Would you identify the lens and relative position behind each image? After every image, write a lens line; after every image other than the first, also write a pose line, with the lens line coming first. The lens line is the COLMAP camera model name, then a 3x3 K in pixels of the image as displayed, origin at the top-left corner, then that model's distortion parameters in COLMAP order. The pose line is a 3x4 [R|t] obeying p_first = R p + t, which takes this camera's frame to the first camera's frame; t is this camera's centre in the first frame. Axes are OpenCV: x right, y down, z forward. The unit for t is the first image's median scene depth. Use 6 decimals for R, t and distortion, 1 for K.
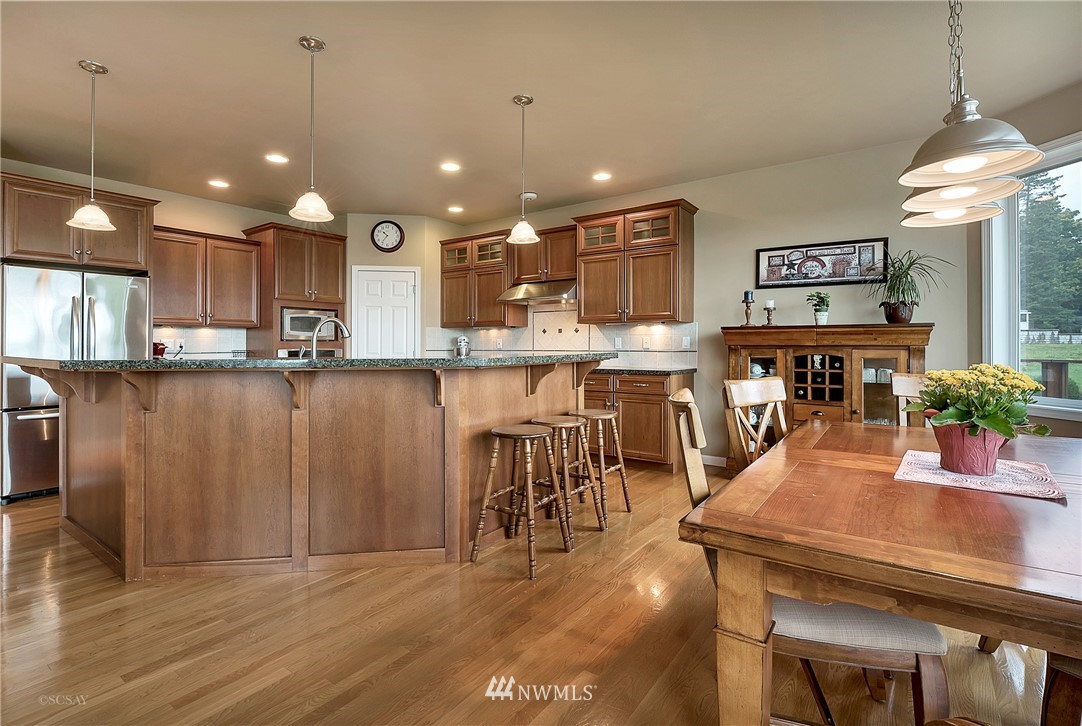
lens RADIAL K [[505.2, 0, 533.1], [0, 505.2, 344.0], [0, 0, 1]] dist [-0.000376, 0.000051]
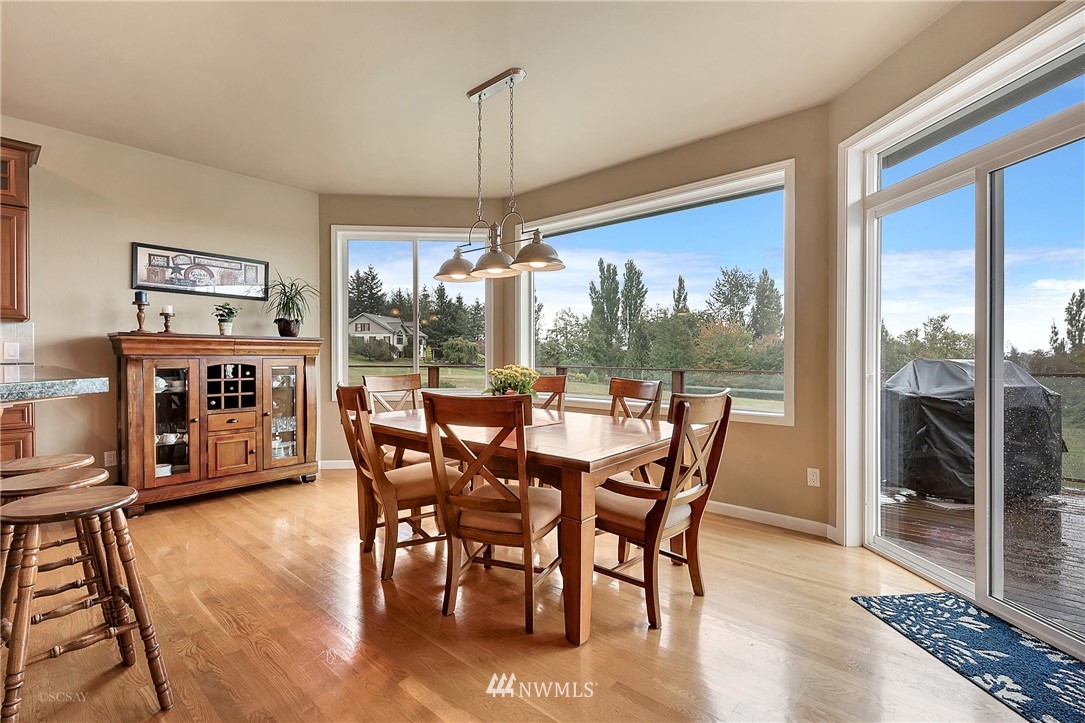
lens RADIAL K [[486.0, 0, 540.2], [0, 486.0, 358.5], [0, 0, 1]] dist [-0.007673, -0.000439]
pose [[0.082971, -0.007301, 0.996525, -0.337724], [-0.004983, 0.999958, 0.007741, -0.001076], [-0.996540, -0.005608, 0.082931, 0.265628]]
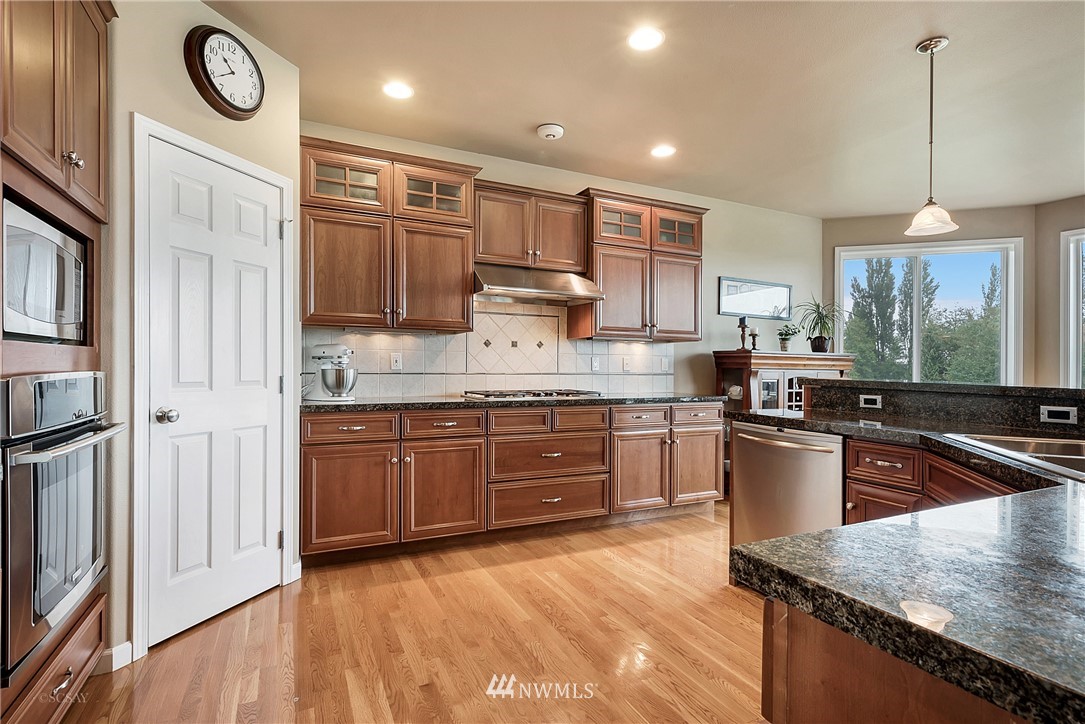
lens RADIAL K [[535.6, 0, 541.7], [0, 535.6, 360.4], [0, 0, 1]] dist [0.002484, -0.000132]
pose [[0.468465, 0.013875, 0.883373, -0.761236], [-0.015038, 0.999857, -0.007729, 0.000783], [-0.883354, -0.009664, 0.468606, 0.865035]]
